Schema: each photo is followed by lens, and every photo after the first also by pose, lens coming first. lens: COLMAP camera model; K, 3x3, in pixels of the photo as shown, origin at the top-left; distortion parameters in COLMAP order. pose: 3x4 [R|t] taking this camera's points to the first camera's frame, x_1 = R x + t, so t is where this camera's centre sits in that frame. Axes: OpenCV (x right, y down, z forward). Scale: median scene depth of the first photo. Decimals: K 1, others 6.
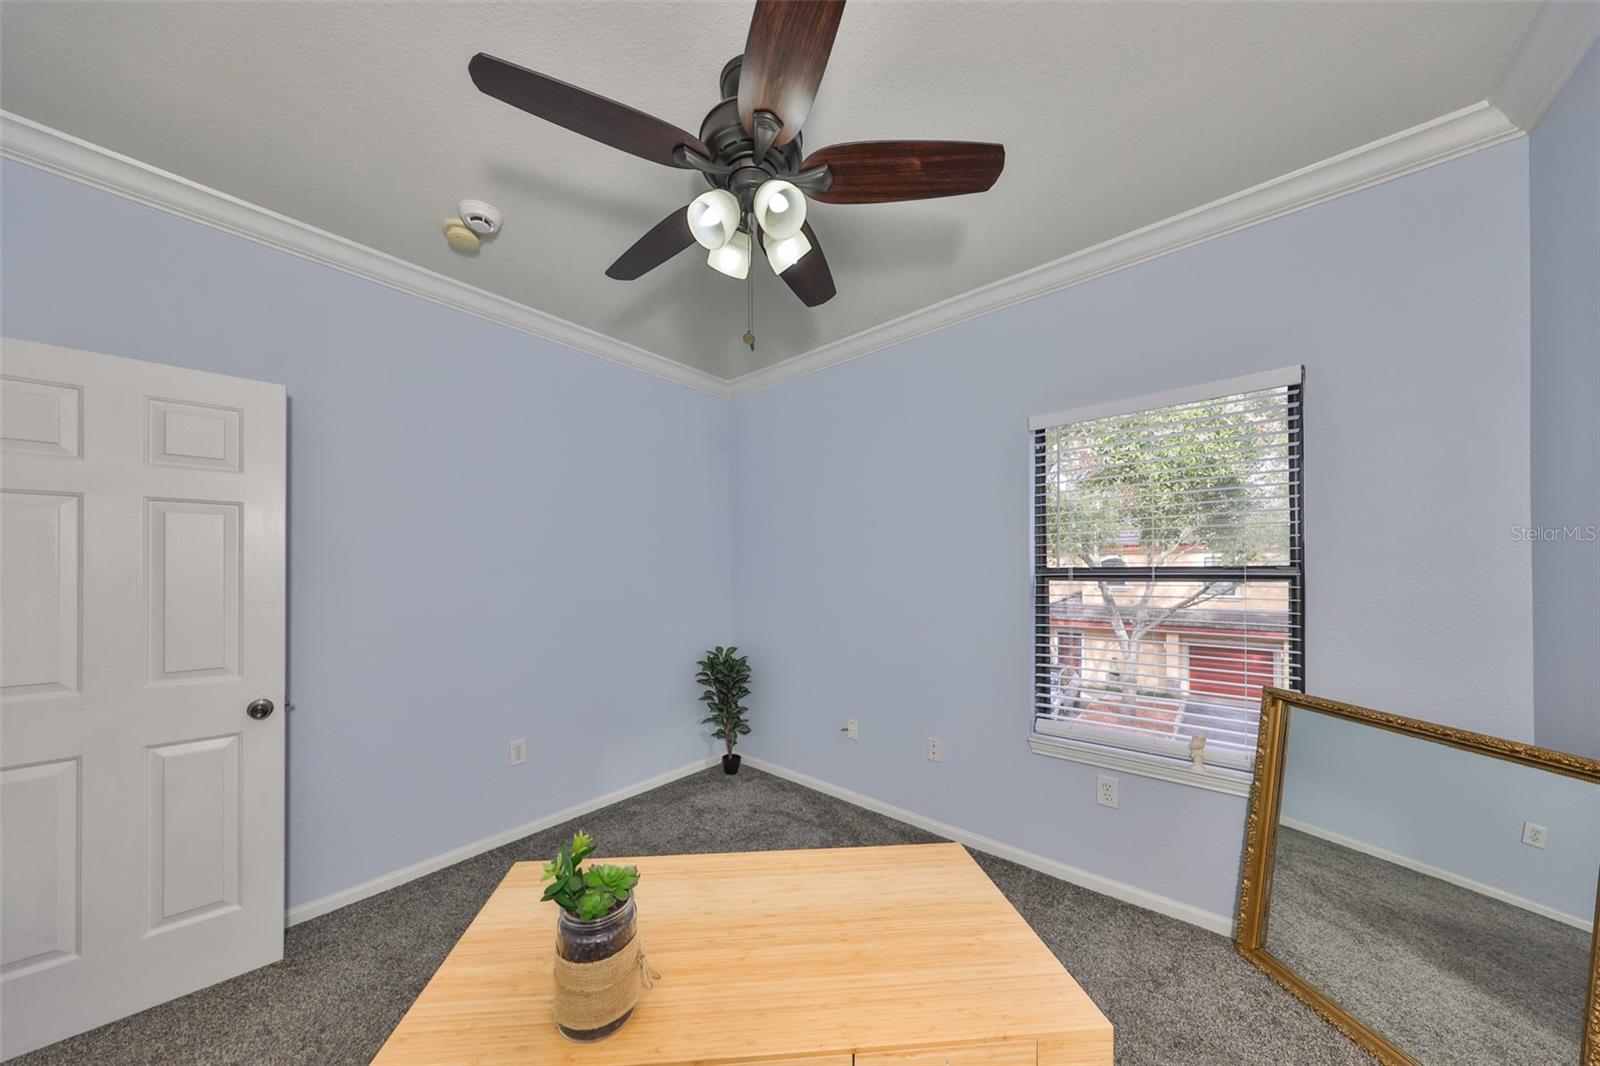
lens RADIAL K [[463.4, 0, 798.9], [0, 463.4, 560.4], [0, 0, 1]] dist [0.000166, 0.000025]
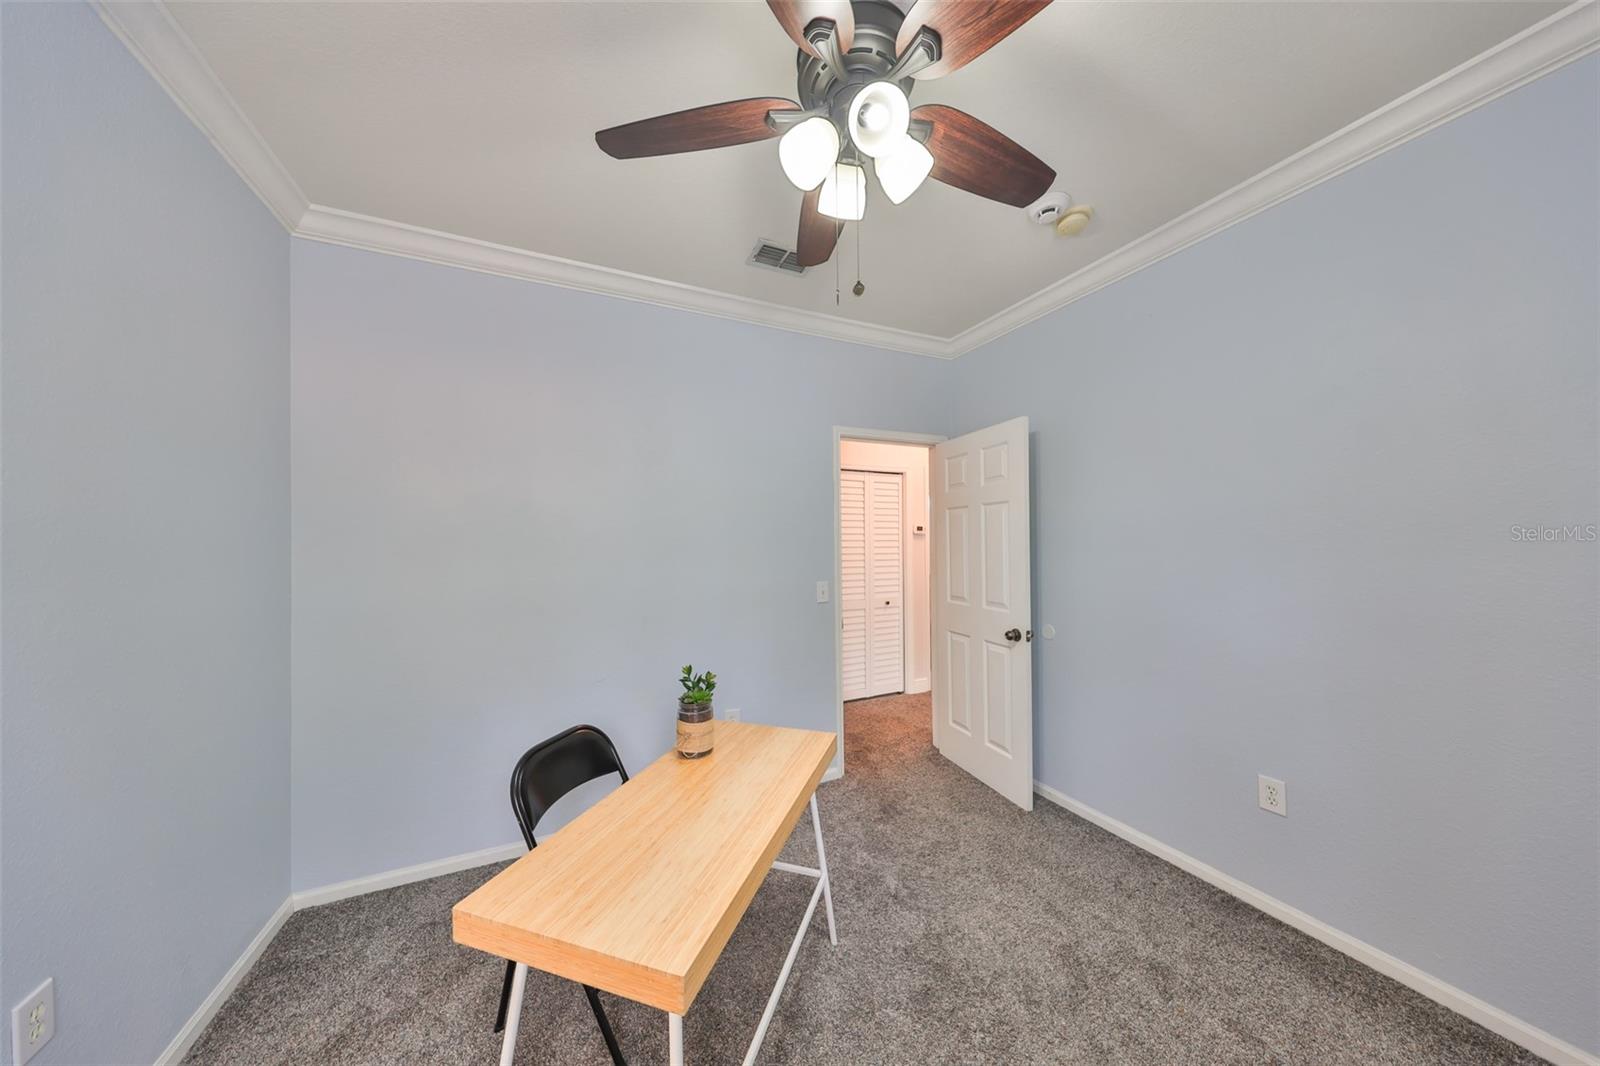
lens RADIAL K [[494.2, 0, 803.7], [0, 494.2, 537.5], [0, 0, 1]] dist [0.000419, 0.000167]
pose [[-0.343863, 0.003309, -0.939014, 0.602071], [0.010256, 0.999947, -0.000232, -0.006096], [0.938964, -0.009710, -0.343878, 0.890778]]
